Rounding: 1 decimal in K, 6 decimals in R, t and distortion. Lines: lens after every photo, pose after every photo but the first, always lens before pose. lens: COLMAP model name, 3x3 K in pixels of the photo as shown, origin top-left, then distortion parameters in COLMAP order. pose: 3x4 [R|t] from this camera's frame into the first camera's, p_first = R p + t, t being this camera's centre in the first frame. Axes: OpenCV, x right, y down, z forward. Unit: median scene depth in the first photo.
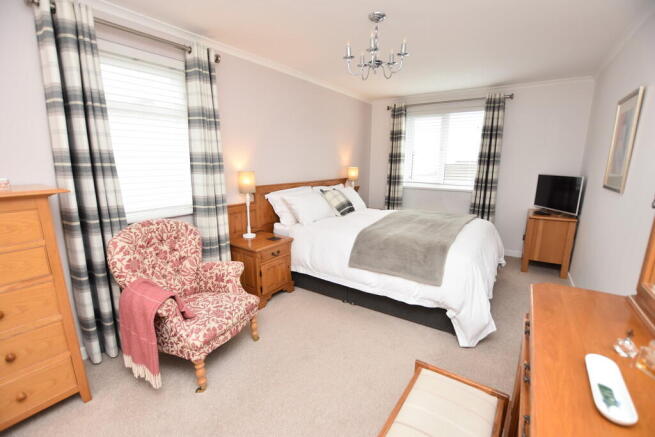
lens RADIAL K [[293.1, 0, 327.5], [0, 293.1, 221.9], [0, 0, 1]] dist [-0.016684, 0.000473]
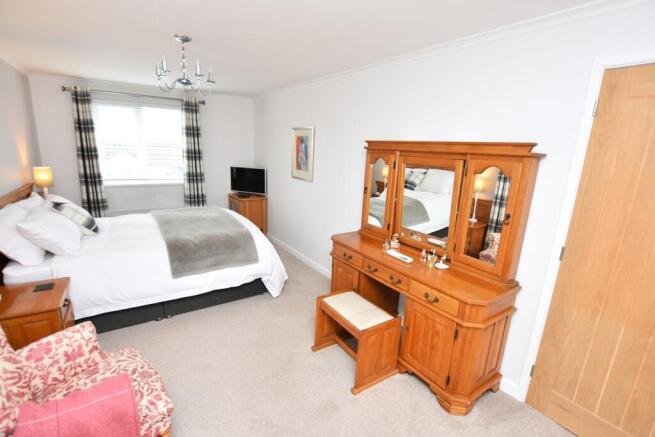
lens RADIAL K [[301.6, 0, 326.1], [0, 301.6, 218.7], [0, 0, 1]] dist [-0.003490, -0.000204]
pose [[0.390328, -0.201153, 0.898433, -0.373783], [0.154721, 0.976294, 0.151366, -0.074133], [-0.907582, 0.079923, 0.412197, 0.065919]]
